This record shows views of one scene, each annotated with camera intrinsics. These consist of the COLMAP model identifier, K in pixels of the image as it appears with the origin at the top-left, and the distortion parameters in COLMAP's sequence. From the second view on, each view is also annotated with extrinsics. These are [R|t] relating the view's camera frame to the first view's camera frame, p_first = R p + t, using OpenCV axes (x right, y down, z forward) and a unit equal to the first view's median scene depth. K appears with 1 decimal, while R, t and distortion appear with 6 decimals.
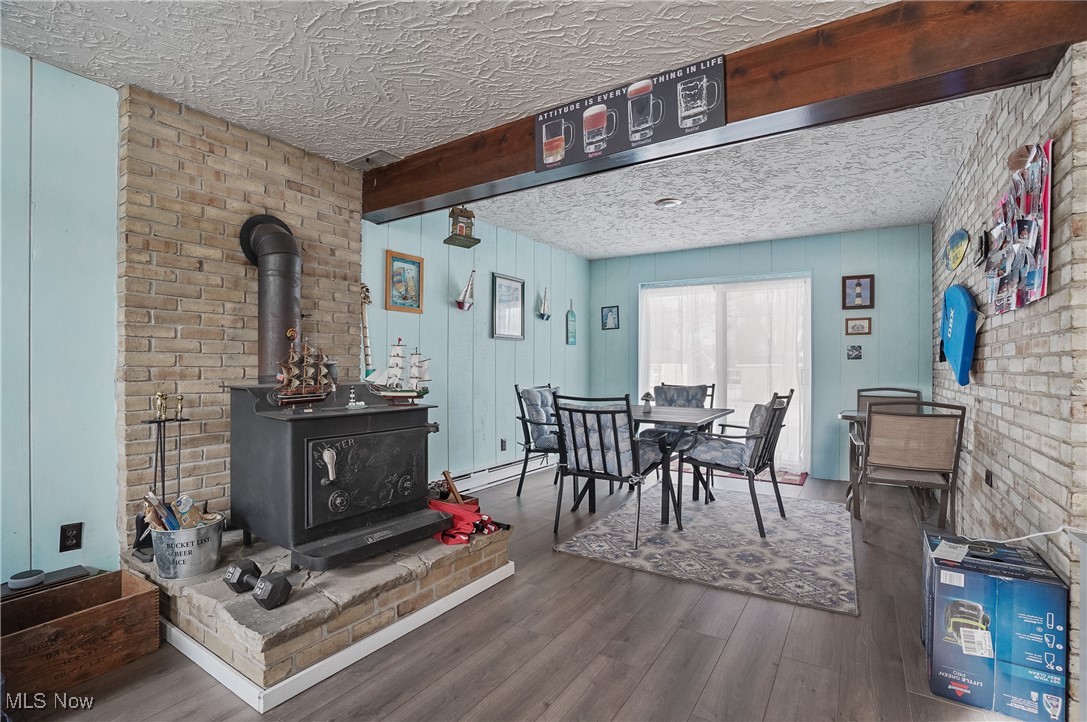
lens RADIAL K [[505.3, 0, 546.4], [0, 505.3, 370.1], [0, 0, 1]] dist [-0.077310, 0.029515]
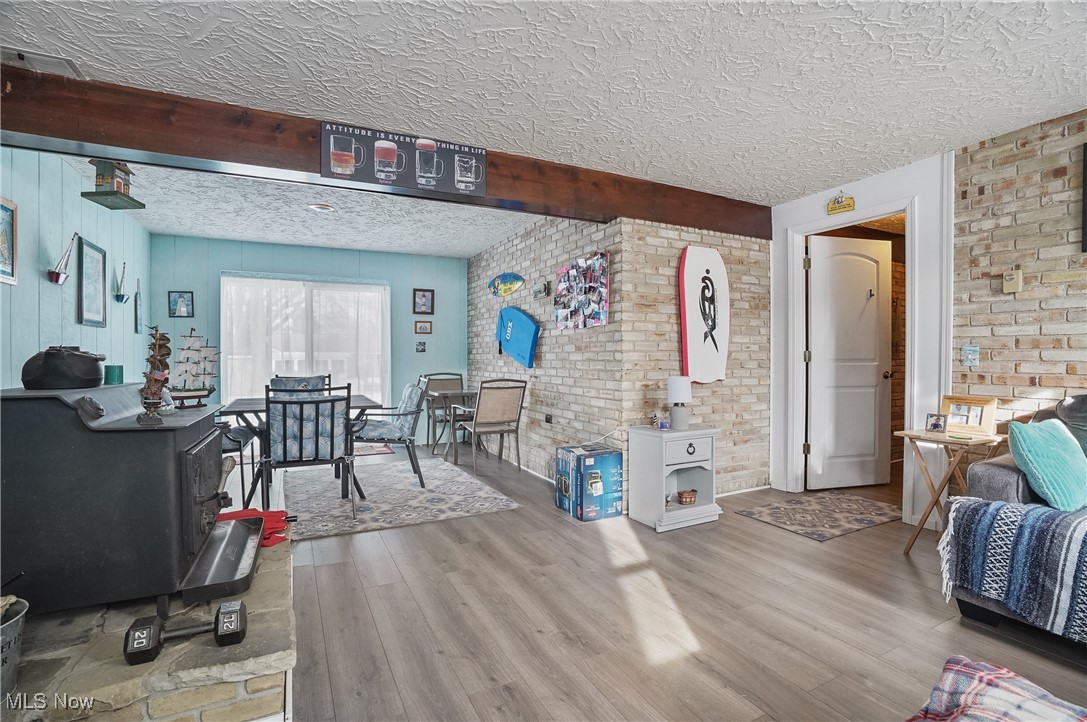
lens RADIAL K [[505.3, 0, 546.4], [0, 505.3, 370.1], [0, 0, 1]] dist [-0.077310, 0.029515]
pose [[0.498759, -0.027180, 0.866314, -0.578544], [0.012630, 0.999630, 0.024091, -0.003769], [-0.866649, -0.001074, 0.498918, 0.053441]]
